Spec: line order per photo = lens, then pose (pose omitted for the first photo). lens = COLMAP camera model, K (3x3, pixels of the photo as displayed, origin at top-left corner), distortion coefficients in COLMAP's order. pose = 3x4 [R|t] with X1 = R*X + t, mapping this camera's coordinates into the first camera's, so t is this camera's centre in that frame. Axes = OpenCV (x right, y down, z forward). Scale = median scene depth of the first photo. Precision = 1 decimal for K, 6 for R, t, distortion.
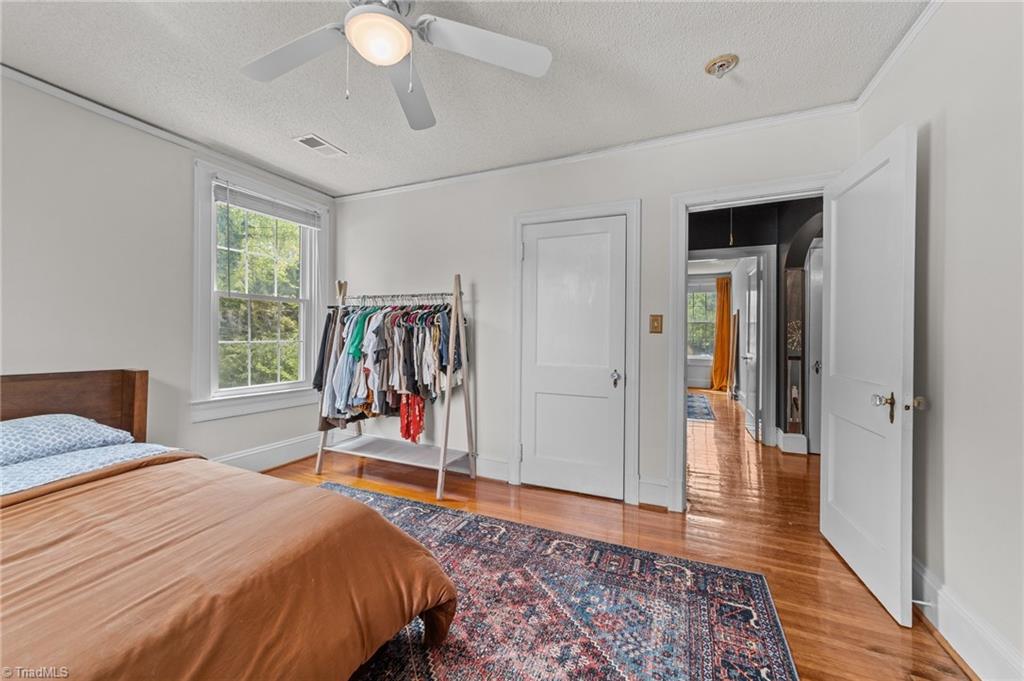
lens RADIAL K [[391.8, 0, 509.0], [0, 391.8, 340.6], [0, 0, 1]] dist [-0.018171, 0.011233]
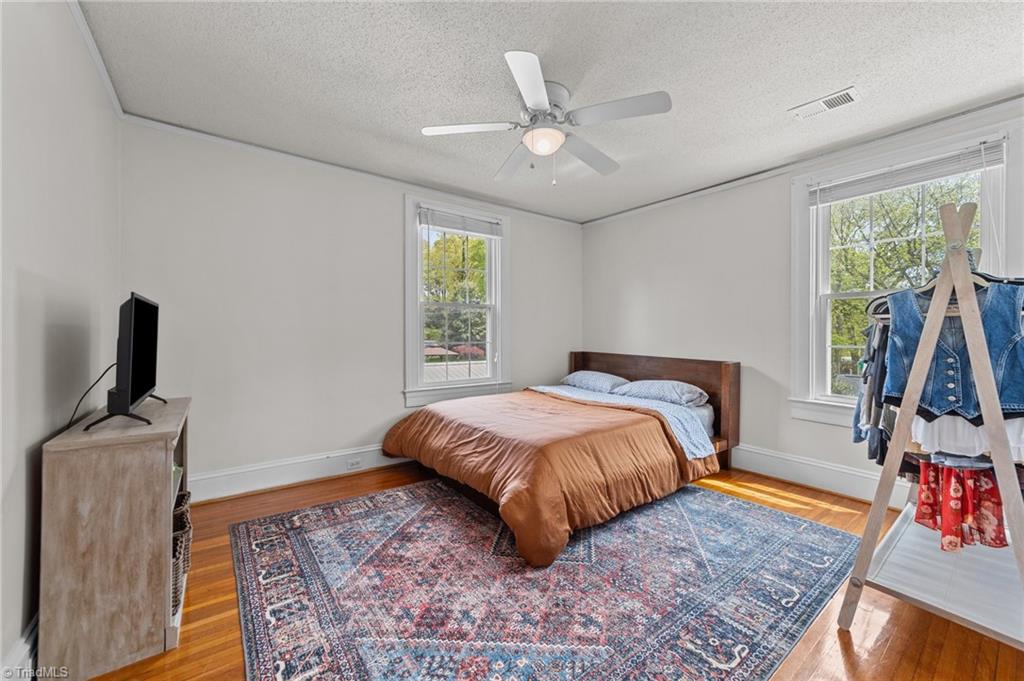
lens RADIAL K [[391.8, 0, 509.0], [0, 391.8, 340.6], [0, 0, 1]] dist [-0.018171, 0.011233]
pose [[-0.482695, 0.002520, -0.875785, 0.991390], [-0.021459, 0.999662, 0.014704, -0.012259], [0.875526, 0.025890, -0.482478, 1.504772]]
